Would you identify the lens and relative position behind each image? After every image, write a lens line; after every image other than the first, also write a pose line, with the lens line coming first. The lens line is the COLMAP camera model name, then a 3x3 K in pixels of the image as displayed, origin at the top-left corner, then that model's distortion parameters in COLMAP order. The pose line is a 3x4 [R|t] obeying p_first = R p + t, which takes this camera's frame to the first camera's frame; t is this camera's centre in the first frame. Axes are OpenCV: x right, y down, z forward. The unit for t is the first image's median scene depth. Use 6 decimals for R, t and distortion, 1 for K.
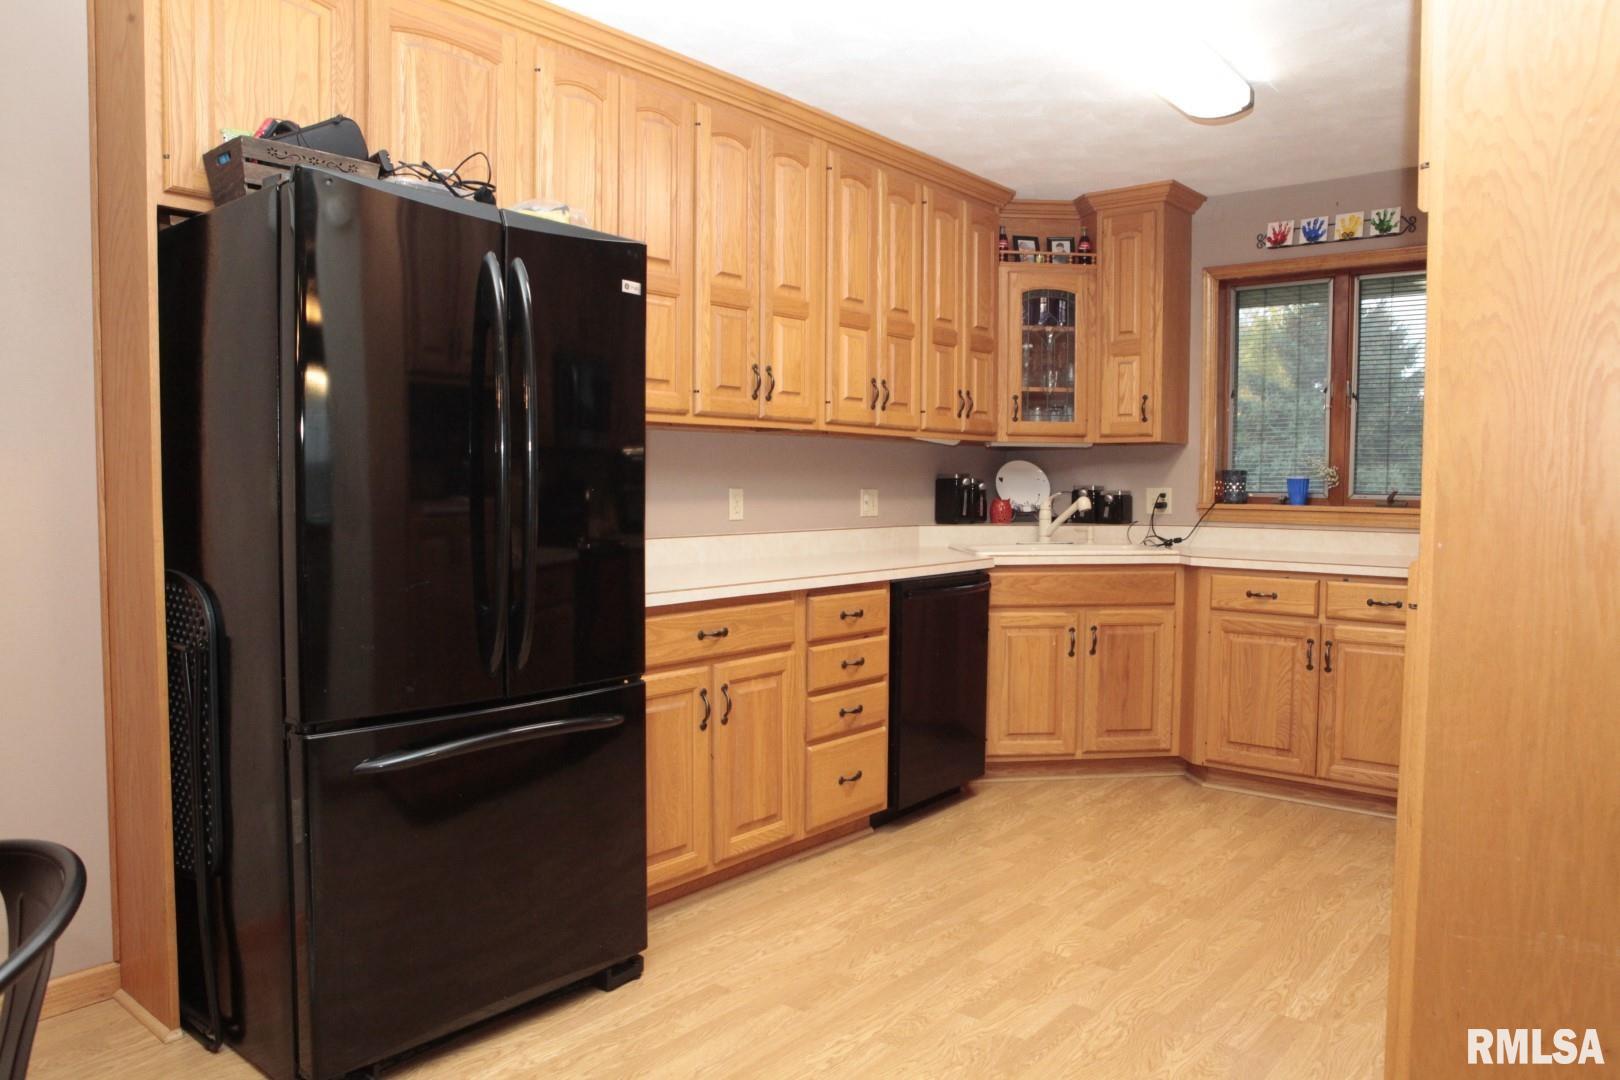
lens RADIAL K [[1125.1, 0, 804.6], [0, 1125.1, 536.6], [0, 0, 1]] dist [-0.091478, 0.061589]
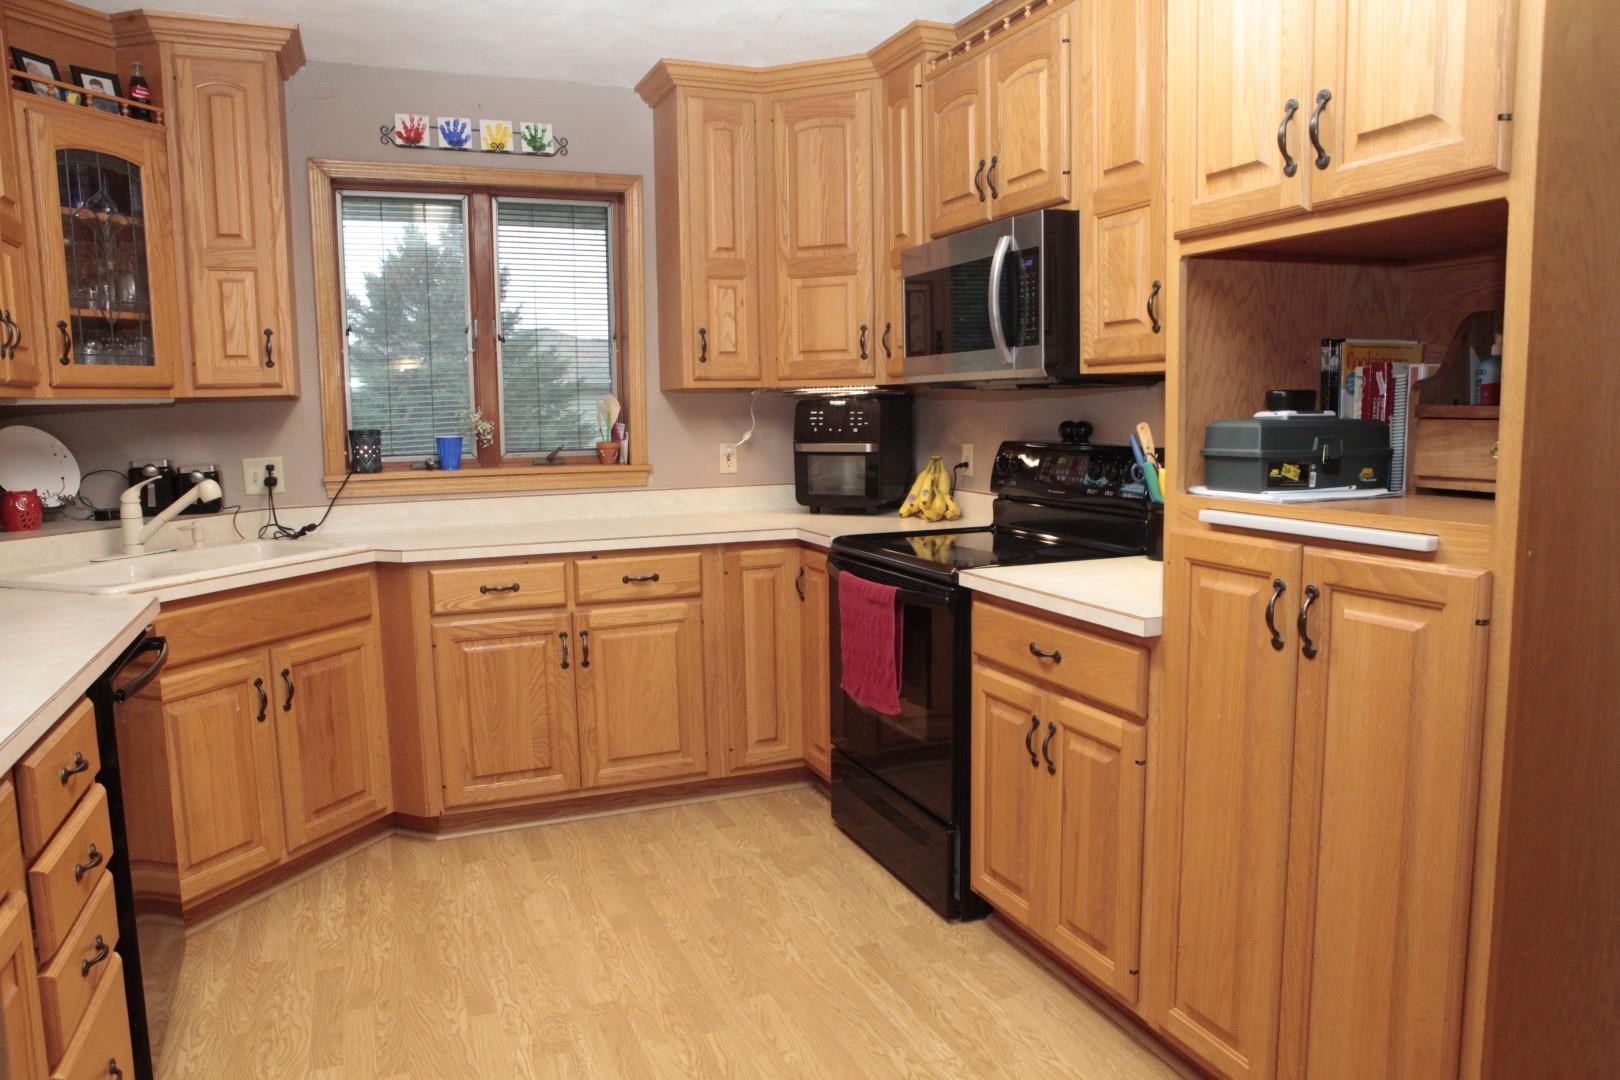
lens RADIAL K [[1125.1, 0, 832.5], [0, 1125.1, 541.2], [0, 0, 1]] dist [-0.091478, 0.061589]
pose [[0.458411, -0.120698, 0.880506, -0.178244], [0.062271, 0.992662, 0.103653, -0.048601], [-0.886556, 0.007314, 0.462564, 0.403706]]
